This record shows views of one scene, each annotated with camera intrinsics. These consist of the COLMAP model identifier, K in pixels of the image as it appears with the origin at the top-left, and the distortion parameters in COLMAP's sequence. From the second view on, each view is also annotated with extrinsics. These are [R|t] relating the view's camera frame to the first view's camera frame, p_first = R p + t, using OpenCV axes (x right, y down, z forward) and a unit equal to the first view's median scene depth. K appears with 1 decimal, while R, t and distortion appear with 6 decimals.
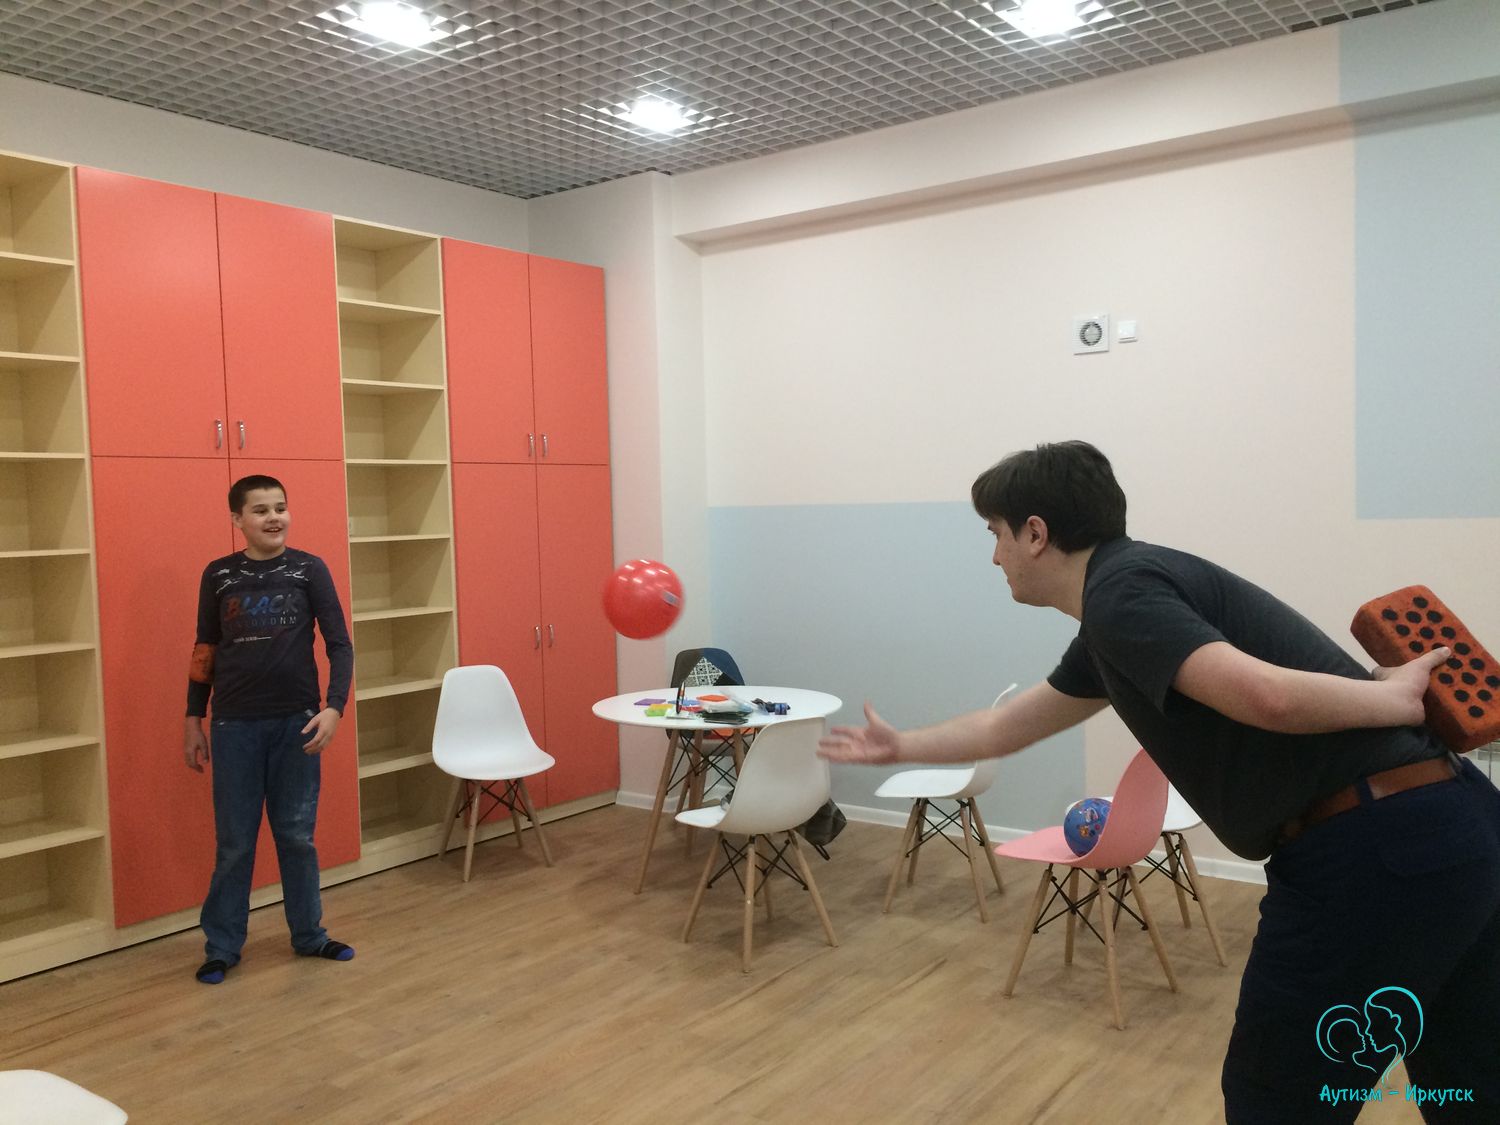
lens RADIAL K [[1260.1, 0, 753.7], [0, 1260.1, 575.8], [0, 0, 1]] dist [0.080361, -0.095235]
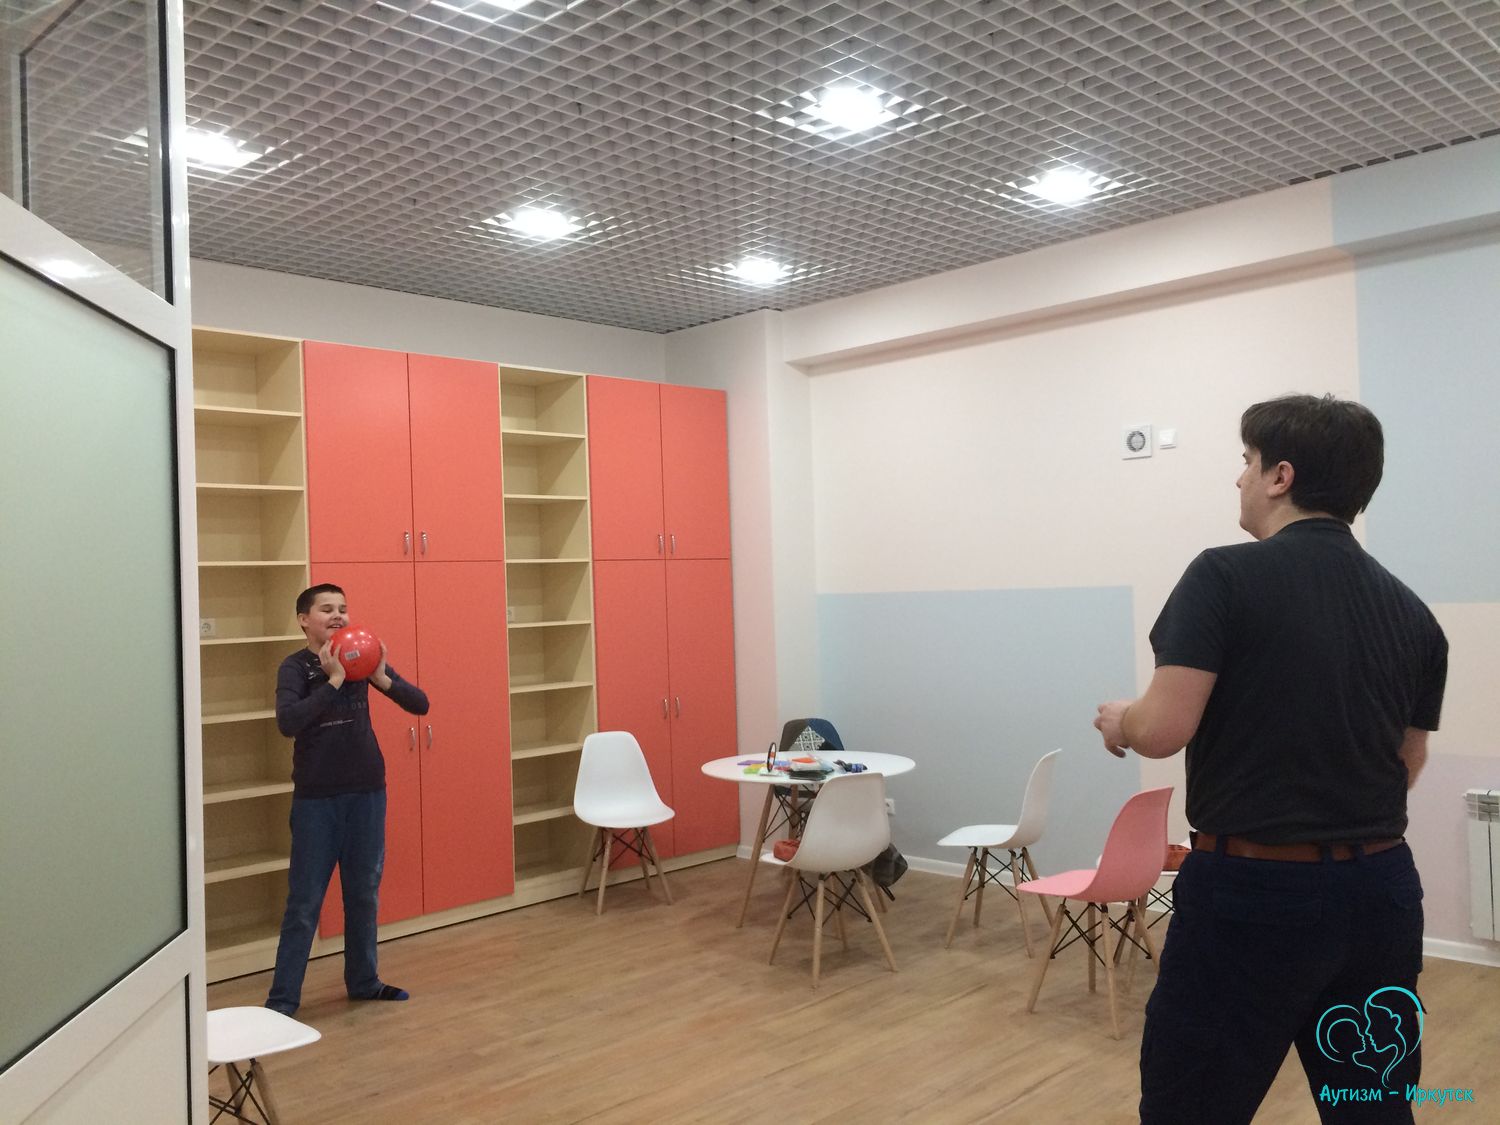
lens RADIAL K [[1260.1, 0, 756.5], [0, 1260.1, 575.7], [0, 0, 1]] dist [0.080361, -0.095235]
pose [[0.990045, -0.010508, -0.140359, 0.094135], [0.001623, 0.997995, -0.063268, 0.000999], [0.140743, 0.062410, 0.988077, -0.178309]]
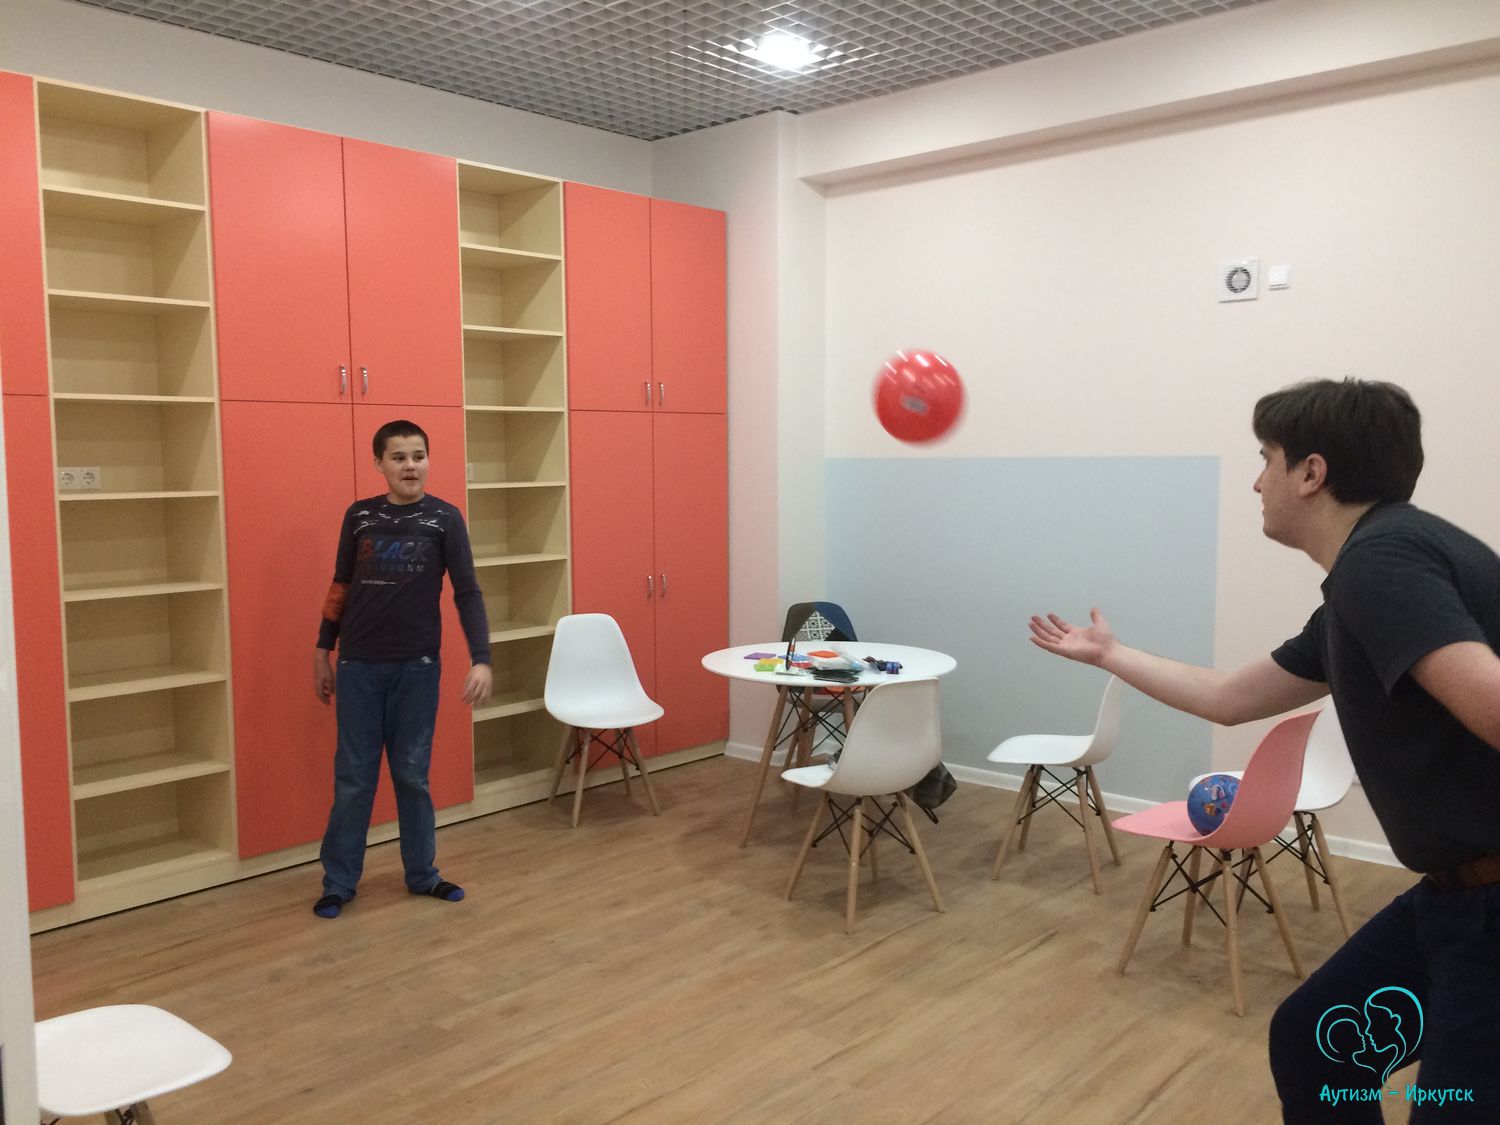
lens RADIAL K [[1260.1, 0, 758.5], [0, 1260.1, 570.2], [0, 0, 1]] dist [0.080361, -0.095235]
pose [[0.995510, 0.026077, -0.090994, 0.005082], [-0.022688, 0.999017, 0.038092, -0.005191], [0.091898, -0.035857, 0.995123, 0.019354]]
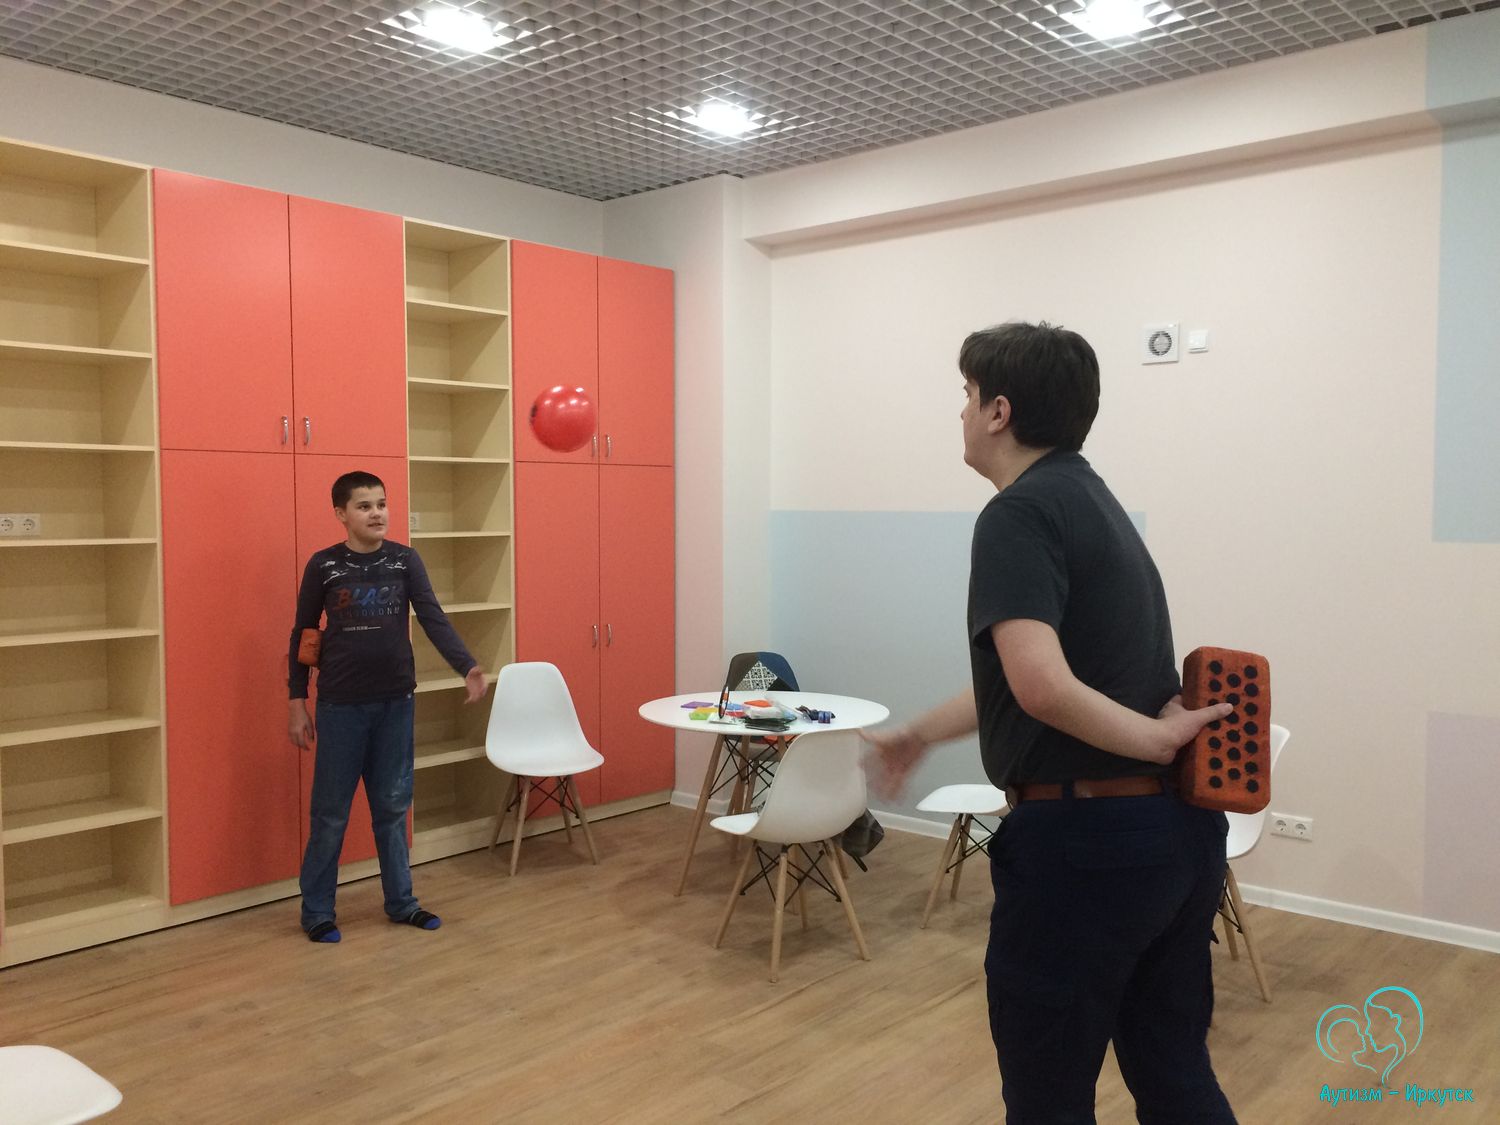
lens RADIAL K [[1260.1, 0, 753.7], [0, 1260.1, 576.1], [0, 0, 1]] dist [0.080361, -0.095235]
pose [[0.996531, 0.029614, -0.077771, 0.039517], [-0.029571, 0.999561, 0.001705, -0.005667], [0.077787, 0.000600, 0.996970, 0.006156]]
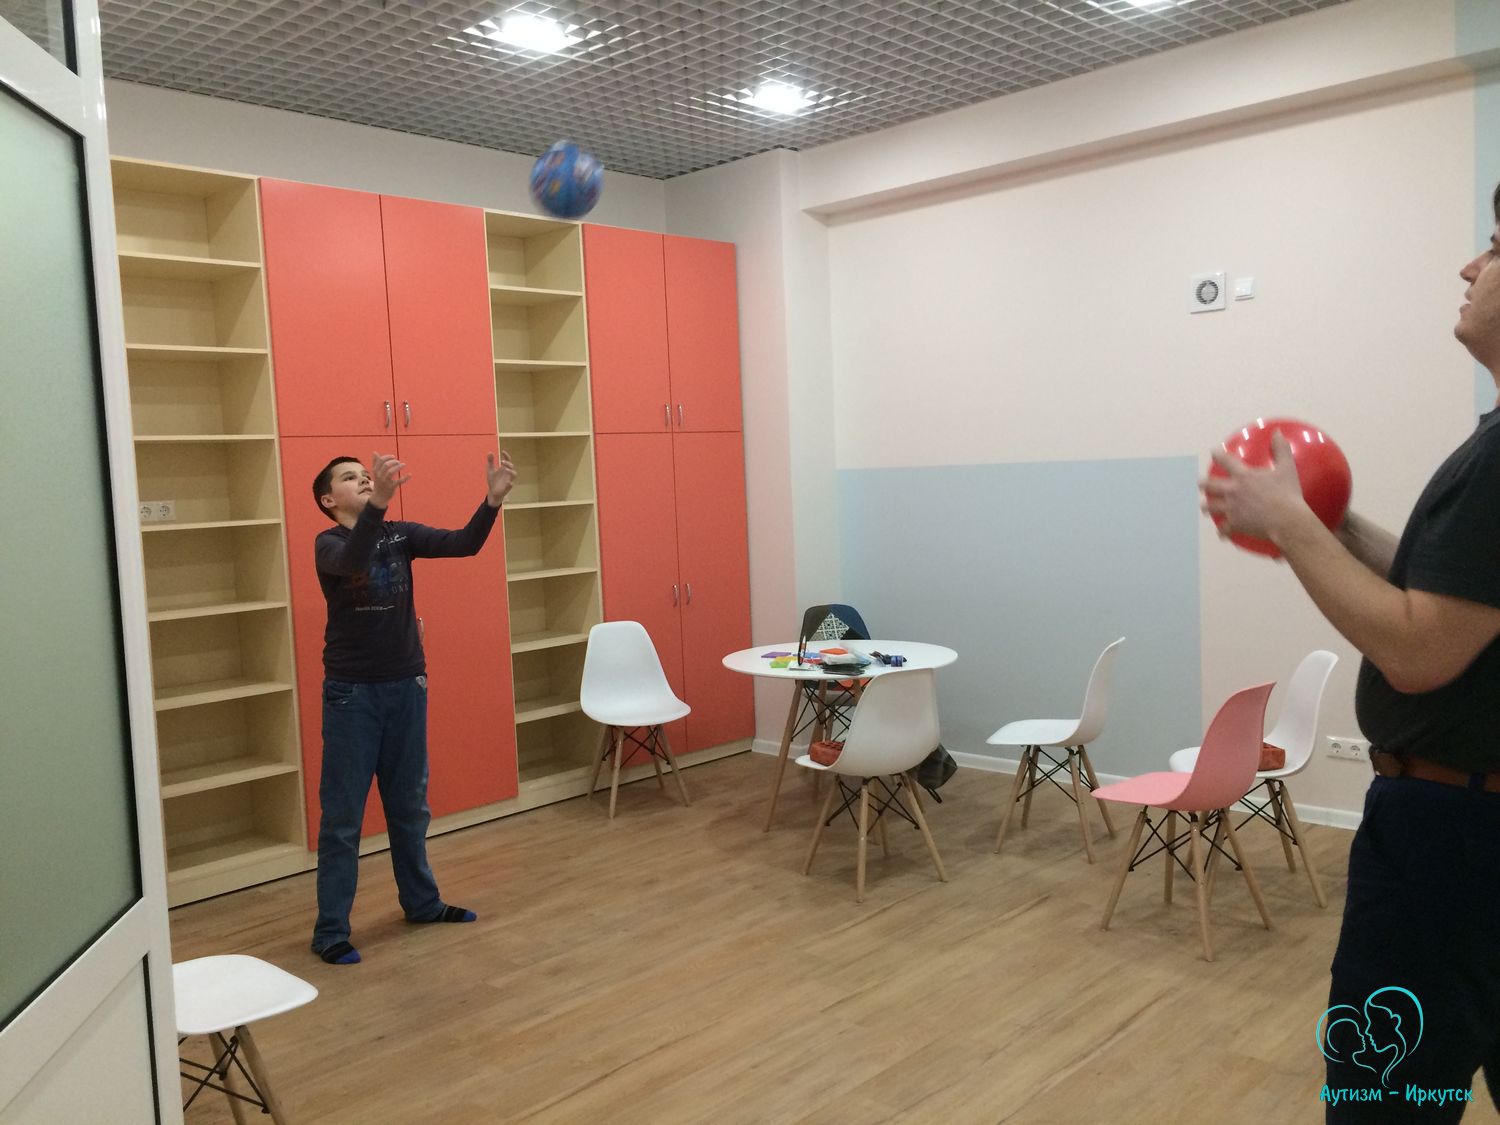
lens RADIAL K [[1260.1, 0, 756.1], [0, 1260.1, 575.0], [0, 0, 1]] dist [0.080361, -0.095235]
pose [[0.992407, -0.006707, -0.122812, 0.034452], [0.010673, 0.999442, 0.031660, -0.001802], [0.122531, -0.032730, 0.991925, -0.063715]]
